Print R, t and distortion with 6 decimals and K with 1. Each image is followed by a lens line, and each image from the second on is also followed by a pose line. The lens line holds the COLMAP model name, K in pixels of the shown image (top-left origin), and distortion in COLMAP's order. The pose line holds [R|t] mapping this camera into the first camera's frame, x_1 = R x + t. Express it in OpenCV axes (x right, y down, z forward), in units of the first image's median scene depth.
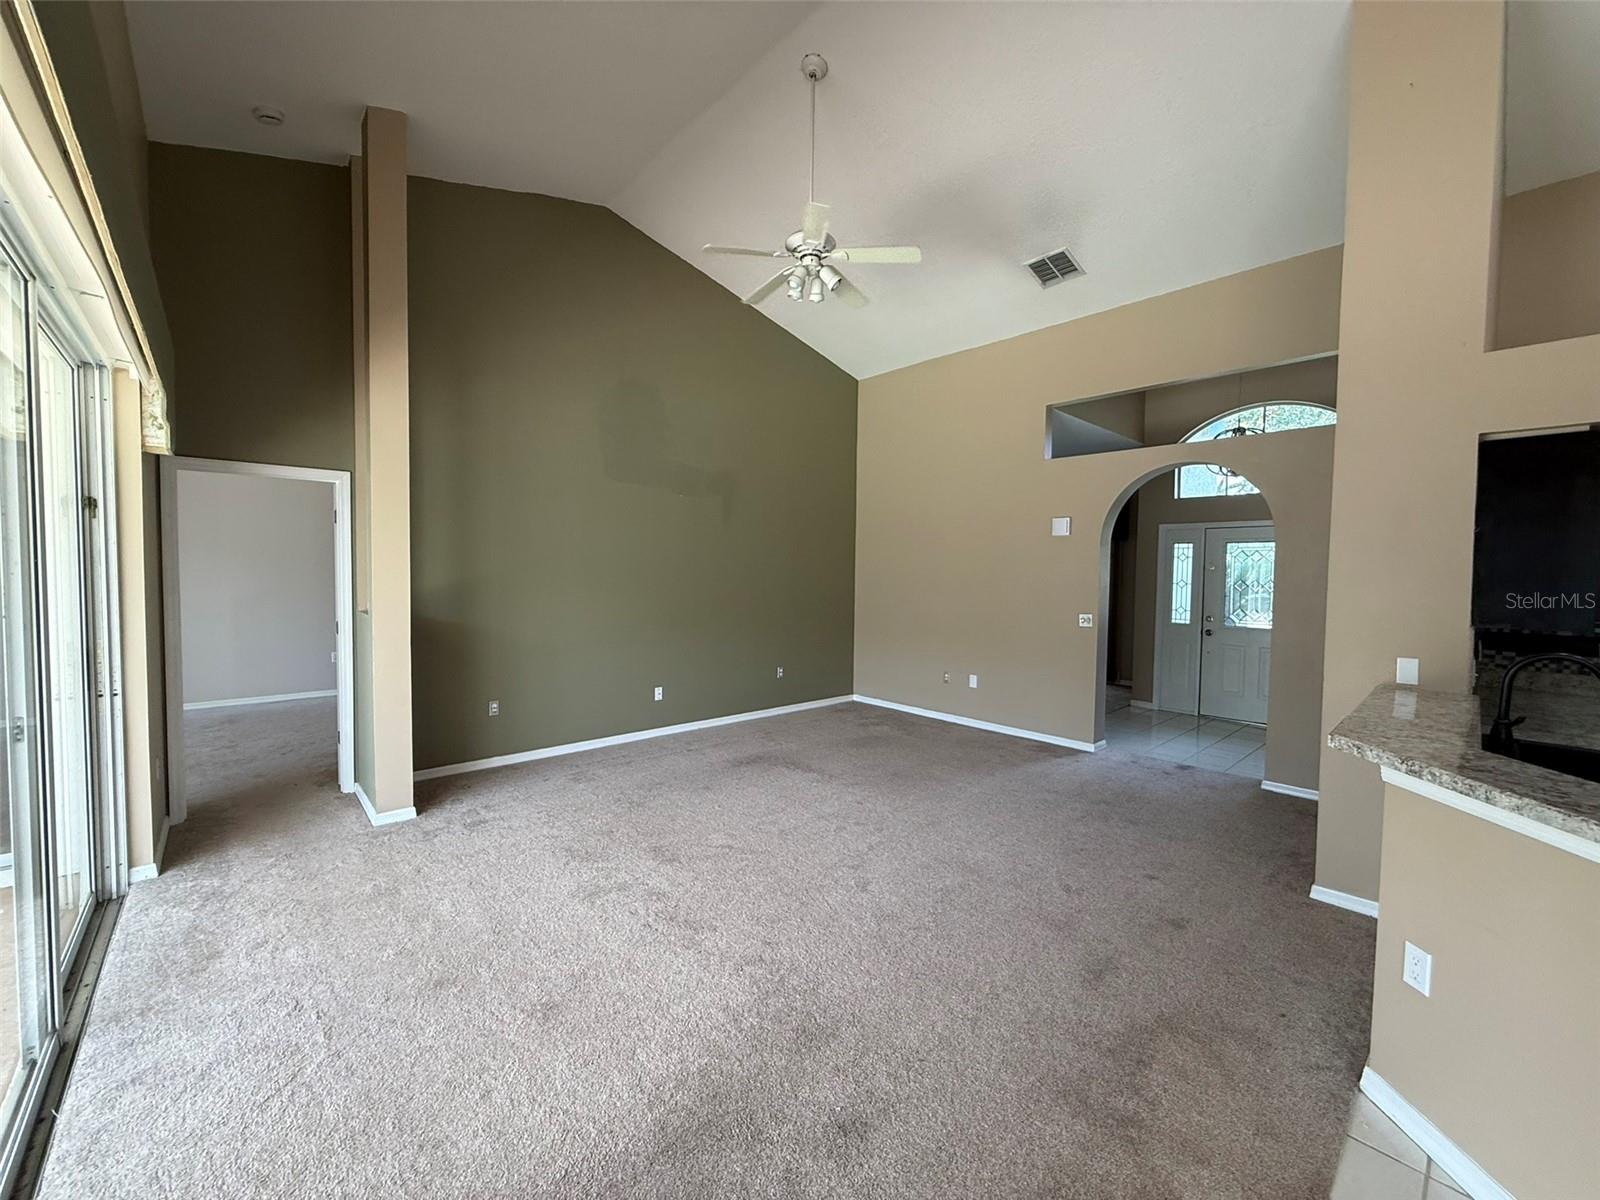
lens RADIAL K [[636.5, 0, 796.6], [0, 636.5, 595.5], [0, 0, 1]] dist [-0.000569, -0.000156]
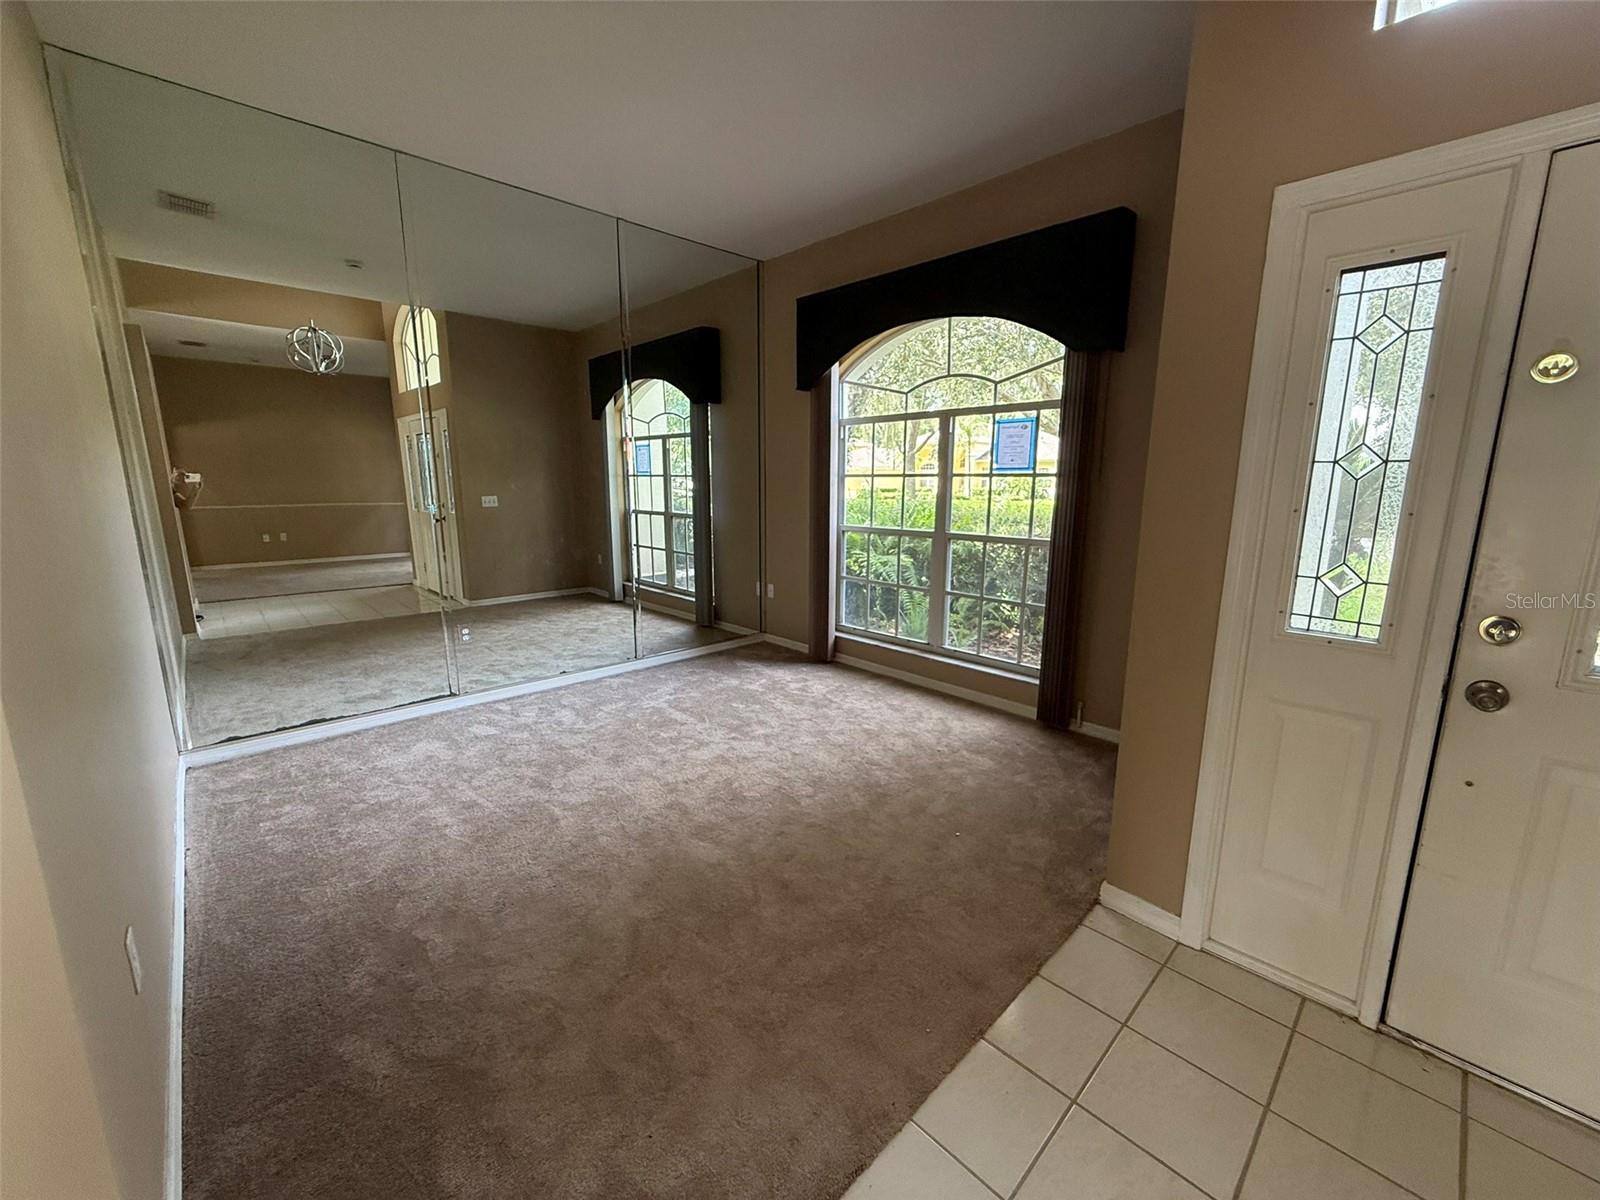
lens RADIAL K [[636.5, 0, 796.6], [0, 636.5, 595.5], [0, 0, 1]] dist [-0.000569, -0.000156]
pose [[0.999771, -0.012961, 0.017036, 0.517579], [0.010283, 0.988807, 0.148848, -0.009424], [-0.018775, -0.148639, 0.988713, 0.994005]]
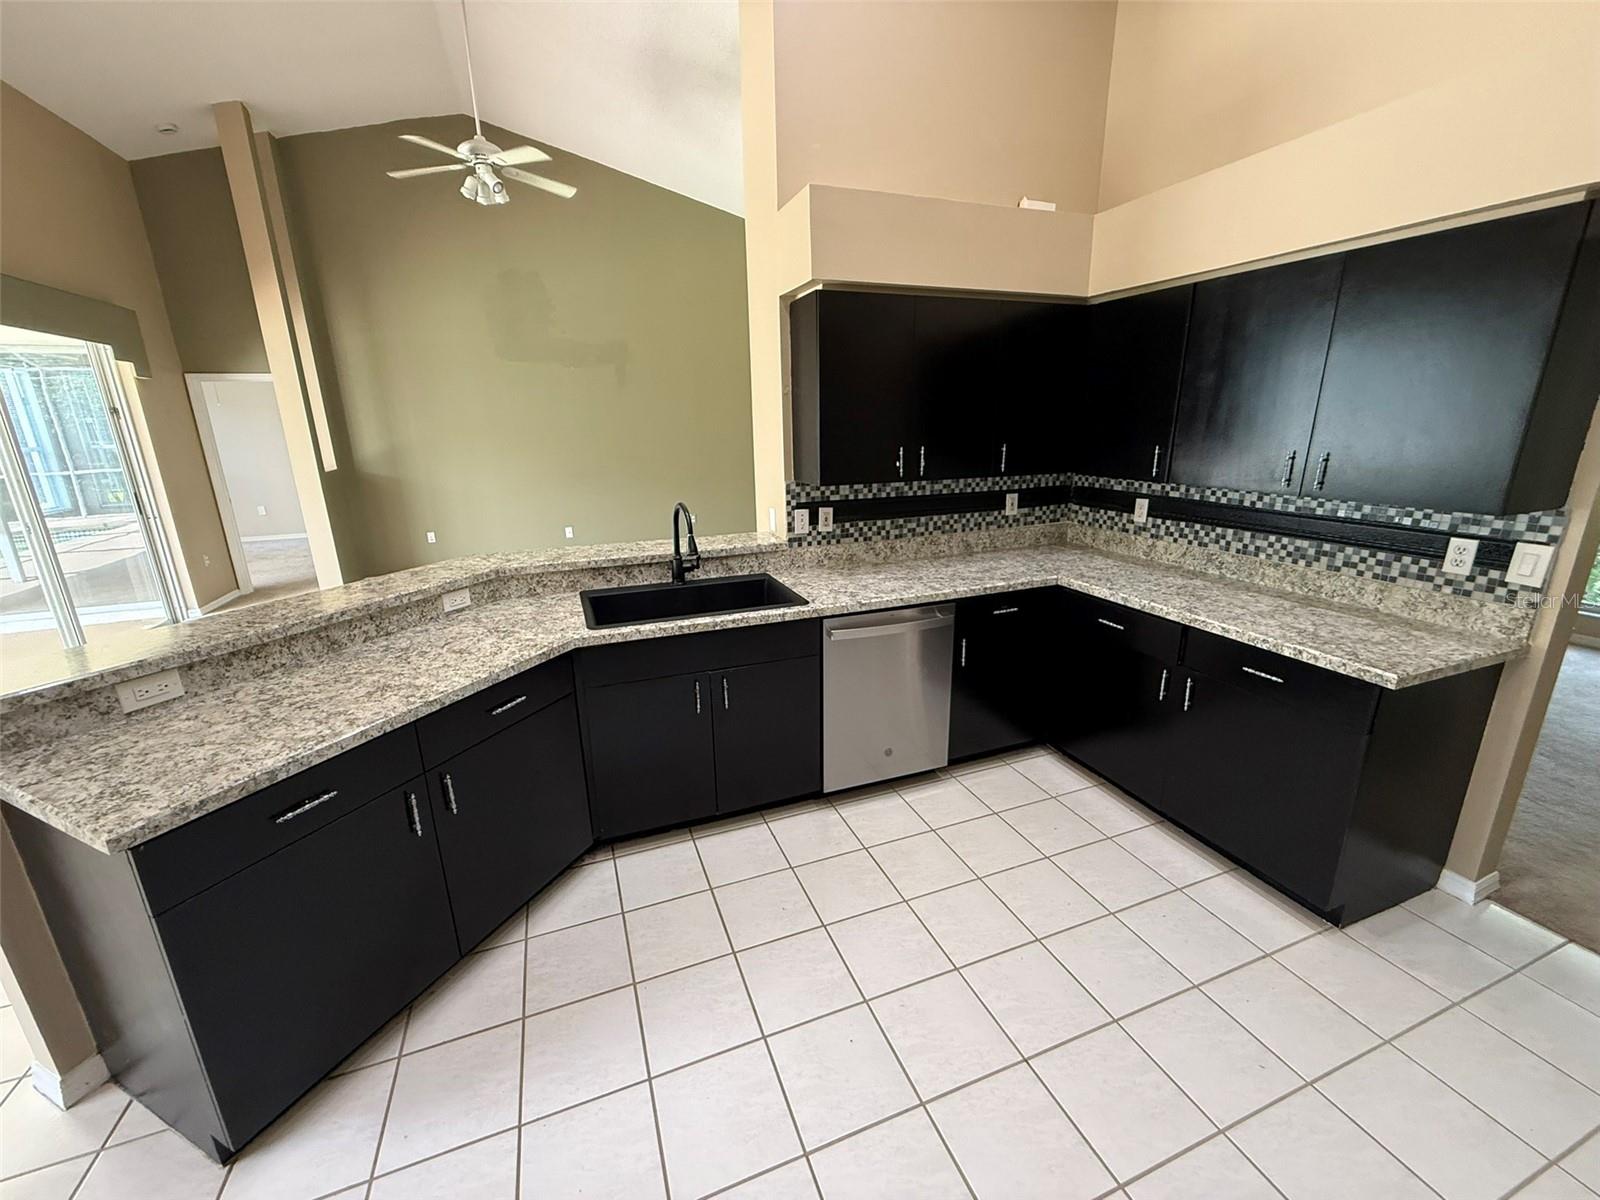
lens RADIAL K [[641.4, 0, 800.0], [0, 641.4, 600.0], [0, 0, 1]] dist [0.001540, 0.000157]
pose [[0.931658, 0.067062, -0.357094, 0.694687], [0.018692, 0.972670, 0.231436, -0.003915], [0.362855, -0.222295, 0.904943, -0.032003]]
